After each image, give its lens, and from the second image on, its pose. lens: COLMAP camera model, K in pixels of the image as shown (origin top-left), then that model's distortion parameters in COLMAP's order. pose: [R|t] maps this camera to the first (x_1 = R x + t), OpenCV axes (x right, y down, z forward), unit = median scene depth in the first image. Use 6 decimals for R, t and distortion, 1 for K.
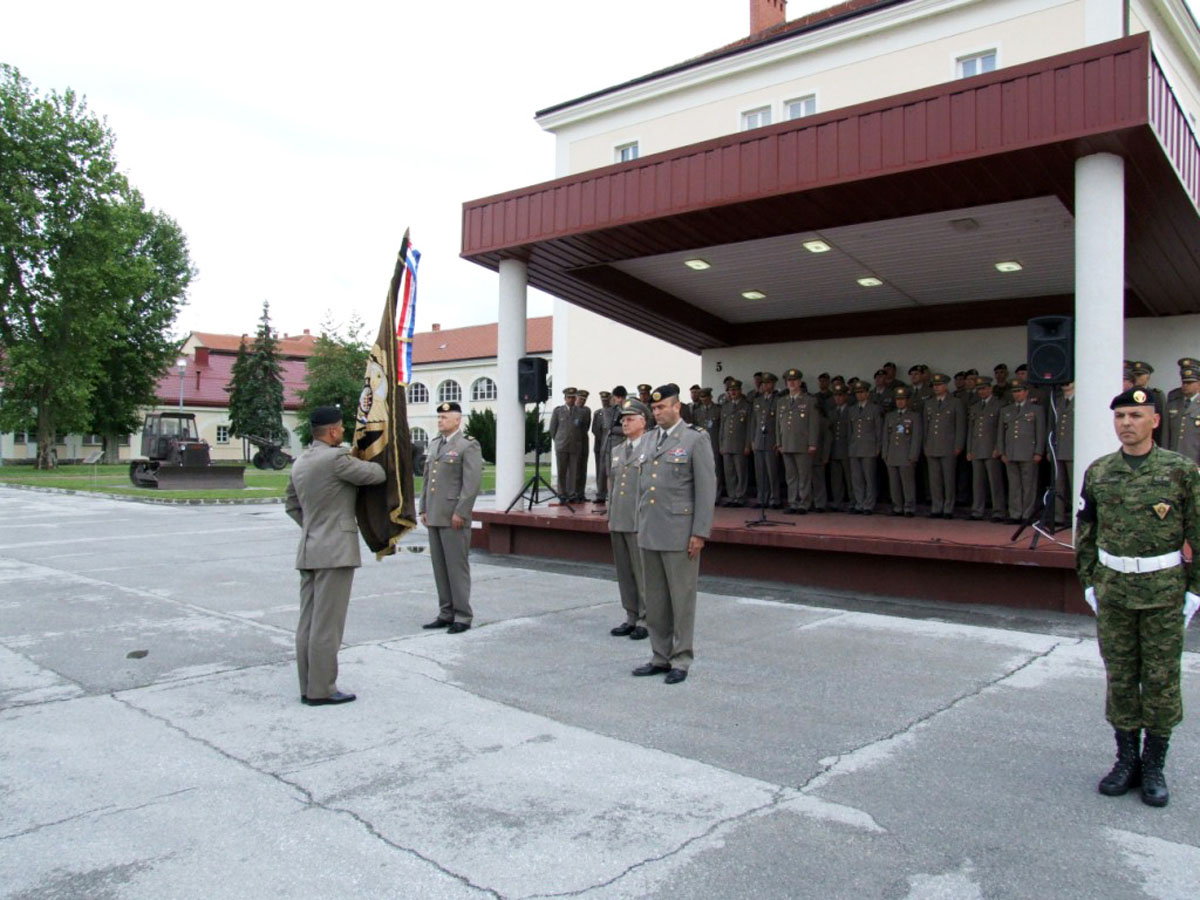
lens RADIAL K [[969.9, 0, 597.2], [0, 969.9, 459.5], [0, 0, 1]] dist [-0.145587, 0.114516]
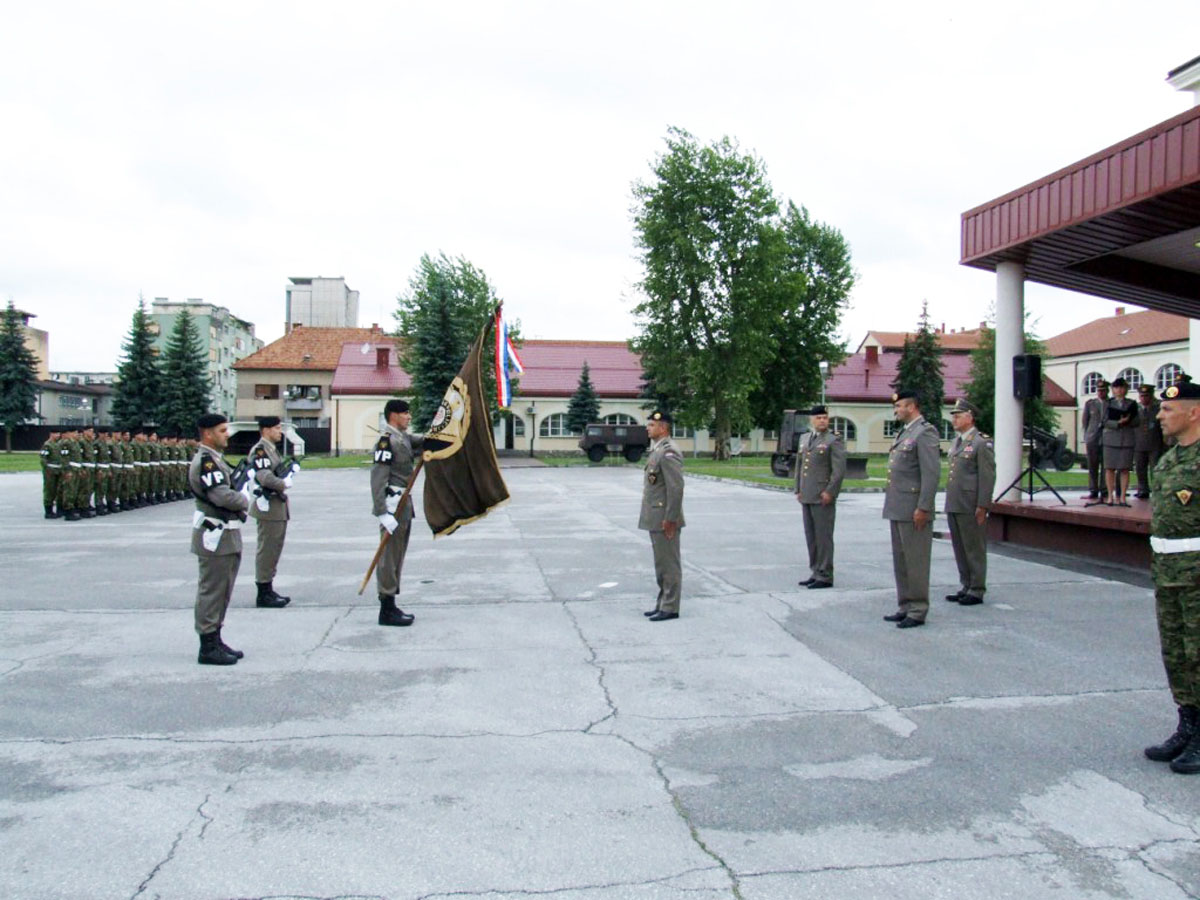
lens RADIAL K [[969.9, 0, 597.6], [0, 969.9, 445.3], [0, 0, 1]] dist [-0.145587, 0.114516]
pose [[0.768529, 0.000171, -0.639815, 0.279499], [-0.005723, 0.999962, -0.006608, 0.002331], [0.639790, 0.008740, 0.768500, -0.093486]]
